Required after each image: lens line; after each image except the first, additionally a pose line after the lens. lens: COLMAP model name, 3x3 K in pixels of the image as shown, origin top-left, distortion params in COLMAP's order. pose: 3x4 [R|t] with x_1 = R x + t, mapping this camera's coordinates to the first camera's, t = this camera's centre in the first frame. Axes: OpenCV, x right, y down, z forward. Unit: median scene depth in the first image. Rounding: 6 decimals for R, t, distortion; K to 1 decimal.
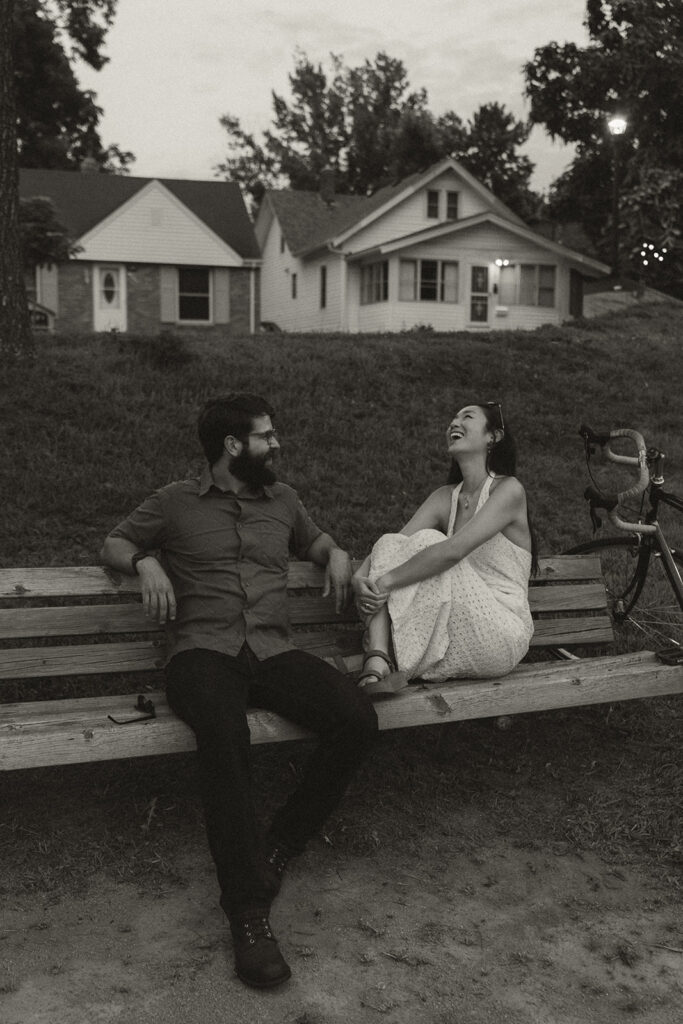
lens RADIAL K [[1027.4, 0, 341.5], [0, 1027.4, 512.0], [0, 0, 1]] dist [-0.011042, 0.009088]
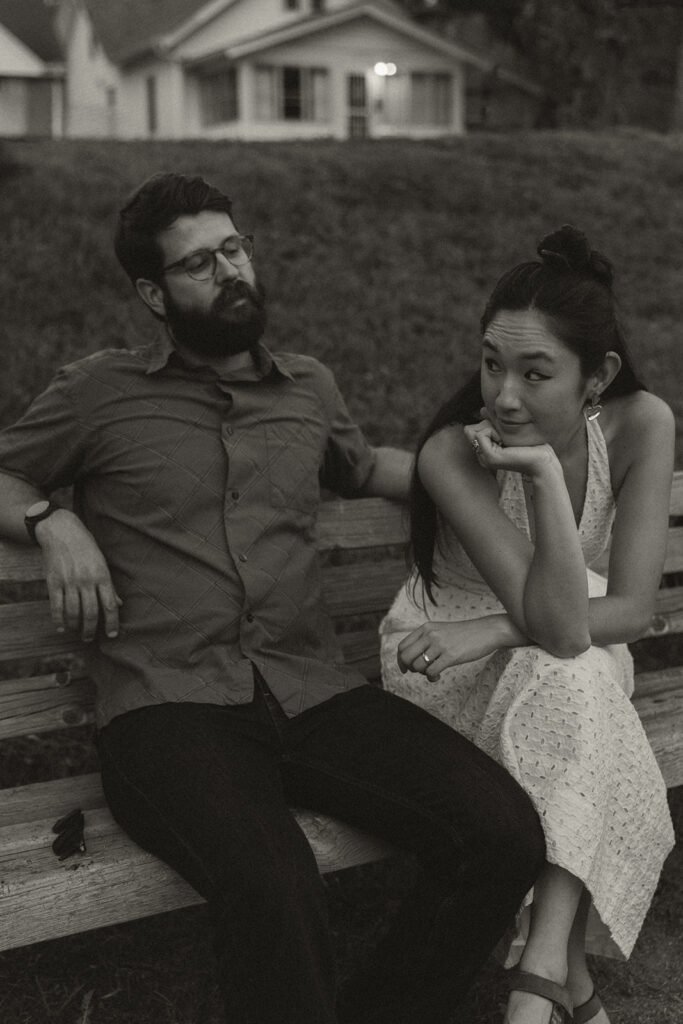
lens RADIAL K [[1279.7, 0, 341.5], [0, 1279.7, 512.0], [0, 0, 1]] dist [0.016577, 0.032794]
pose [[0.991700, -0.047005, 0.119673, -0.064742], [0.036242, 0.995230, 0.090573, -0.003764], [-0.123359, -0.085484, 0.988673, 0.201956]]
